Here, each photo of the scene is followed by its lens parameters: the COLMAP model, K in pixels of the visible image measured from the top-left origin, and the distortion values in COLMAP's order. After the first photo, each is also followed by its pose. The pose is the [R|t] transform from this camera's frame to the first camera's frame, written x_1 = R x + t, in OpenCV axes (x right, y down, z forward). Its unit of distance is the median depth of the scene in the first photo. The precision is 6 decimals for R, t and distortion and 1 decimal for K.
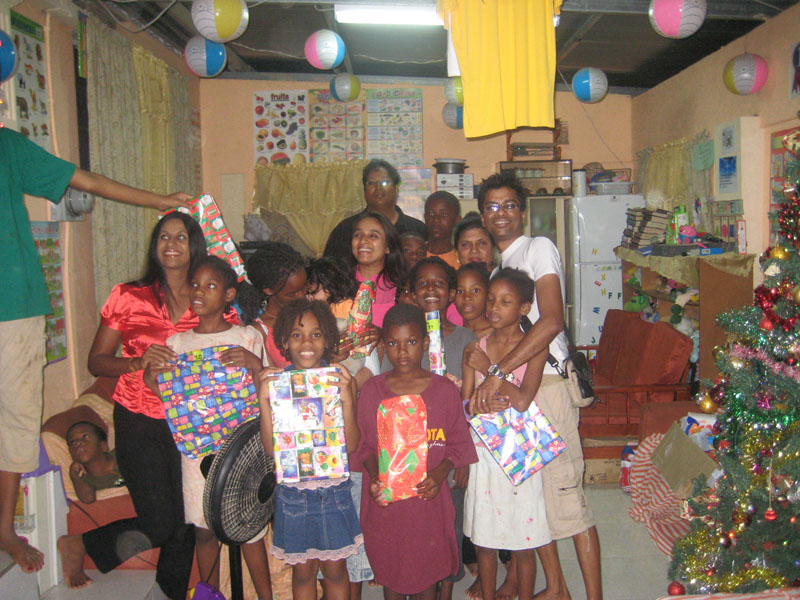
lens RADIAL K [[853.9, 0, 404.0], [0, 853.9, 296.5], [0, 0, 1]] dist [-0.078377, 0.000000]
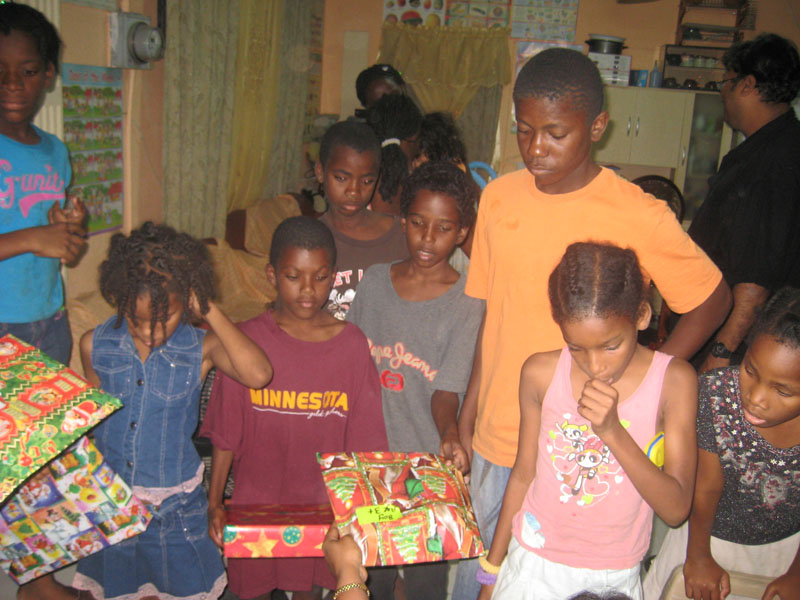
lens RADIAL K [[853.9, 0, 401.6], [0, 853.9, 293.3], [0, 0, 1]] dist [-0.078377, 0.000000]
pose [[0.979270, 0.131219, -0.154310, 0.017411], [-0.107765, 0.982545, 0.151629, -0.014676], [0.171513, -0.131857, 0.976318, 0.110874]]
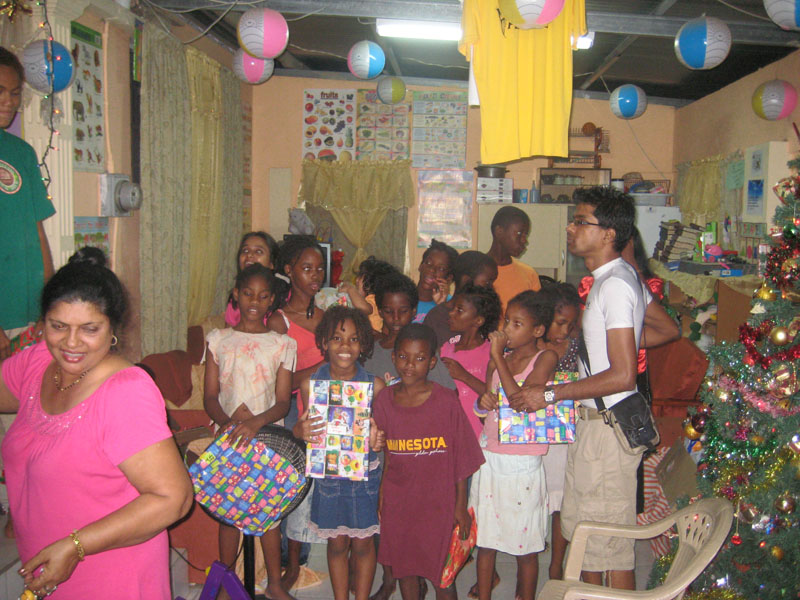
lens RADIAL K [[853.9, 0, 403.7], [0, 853.9, 296.0], [0, 0, 1]] dist [-0.078377, 0.000000]
pose [[0.996721, 0.051196, -0.062667, 0.021666], [-0.050100, 0.998565, 0.018938, -0.016210], [0.063547, -0.015737, 0.997855, -0.029444]]
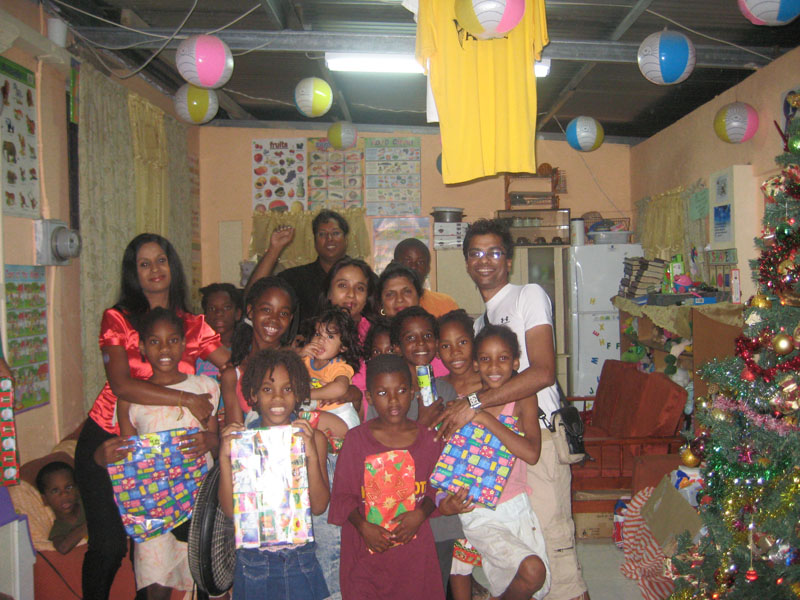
lens RADIAL K [[853.9, 0, 401.1], [0, 853.9, 294.7], [0, 0, 1]] dist [-0.078377, 0.000000]
pose [[0.999838, 0.007423, -0.016423, 0.016982], [-0.008392, 0.998177, -0.059764, 0.000779], [0.015949, 0.059892, 0.998077, 0.008052]]
